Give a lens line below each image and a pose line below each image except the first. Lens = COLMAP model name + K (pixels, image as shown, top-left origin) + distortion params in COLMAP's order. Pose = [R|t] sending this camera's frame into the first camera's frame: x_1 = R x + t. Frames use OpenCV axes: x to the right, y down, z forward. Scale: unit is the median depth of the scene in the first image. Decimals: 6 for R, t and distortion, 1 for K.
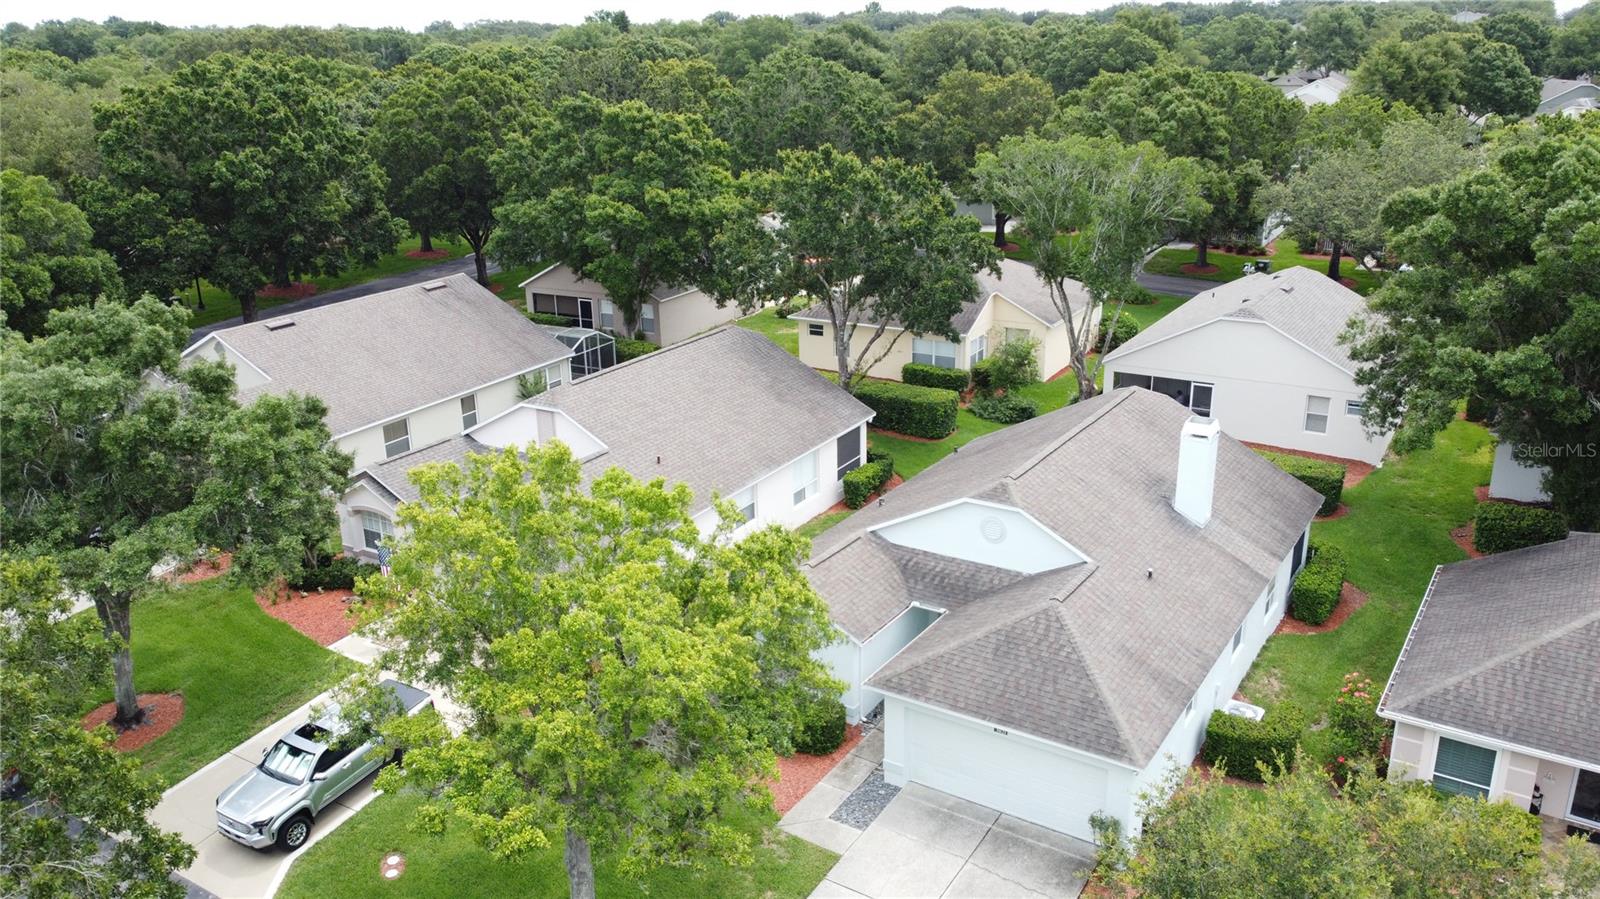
lens RADIAL K [[1204.4, 0, 802.9], [0, 1204.4, 452.1], [0, 0, 1]] dist [-0.002444, -0.001759]
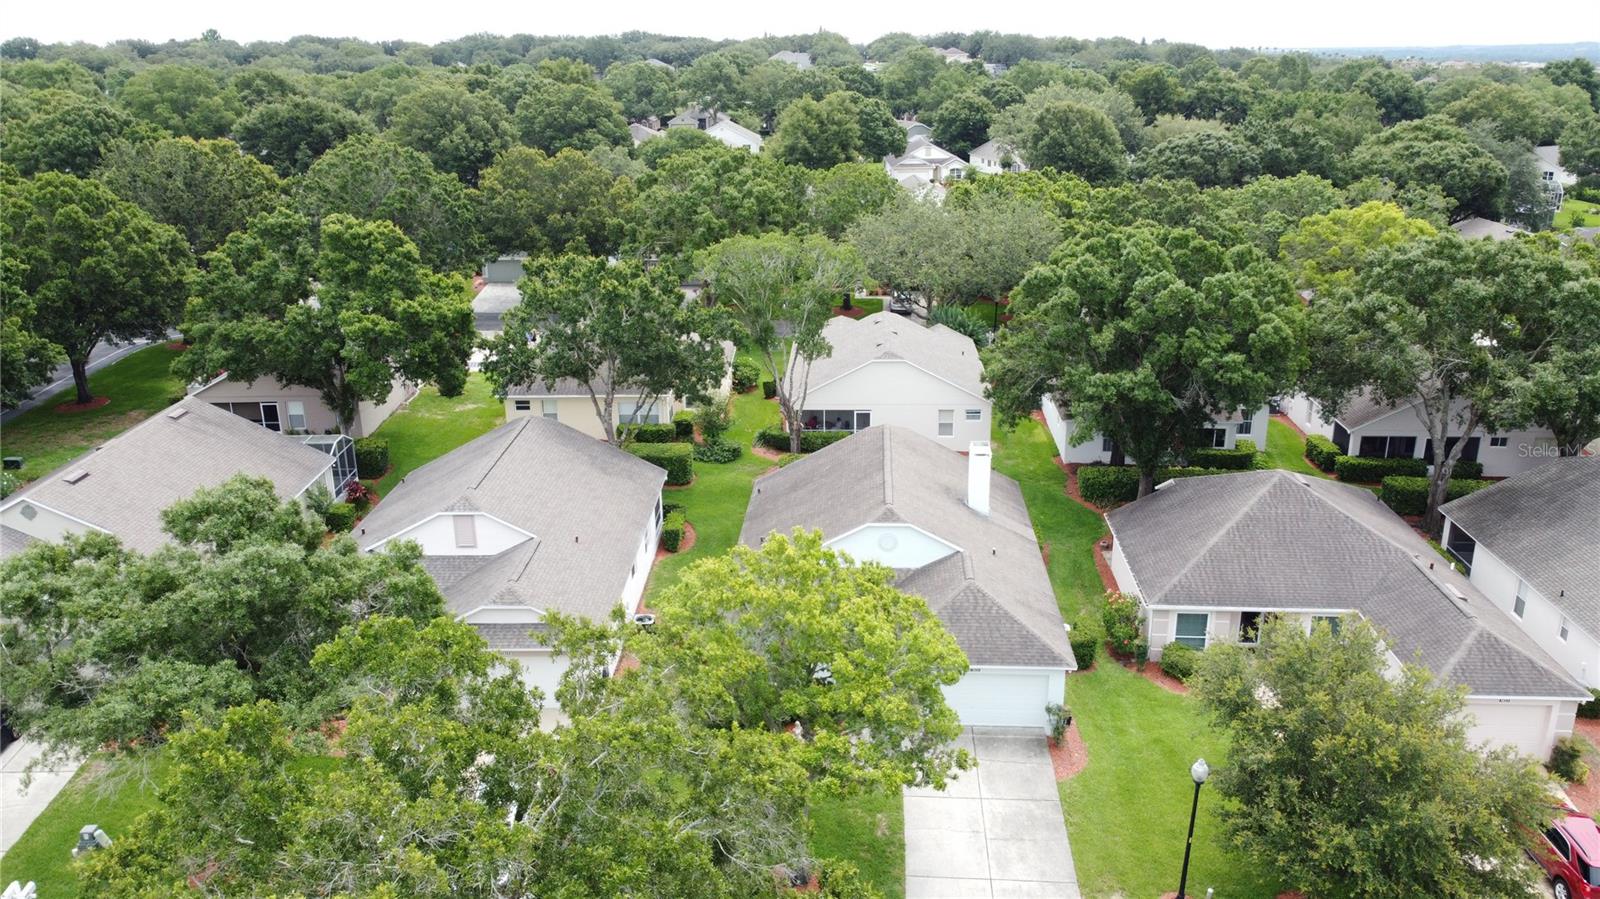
lens RADIAL K [[1204.4, 0, 802.9], [0, 1204.4, 452.1], [0, 0, 1]] dist [-0.002444, -0.001759]
pose [[0.868423, -0.146244, 0.473766, -0.267677], [0.153604, 0.987856, 0.023376, -0.040355], [-0.471431, 0.052472, 0.880341, -0.092093]]
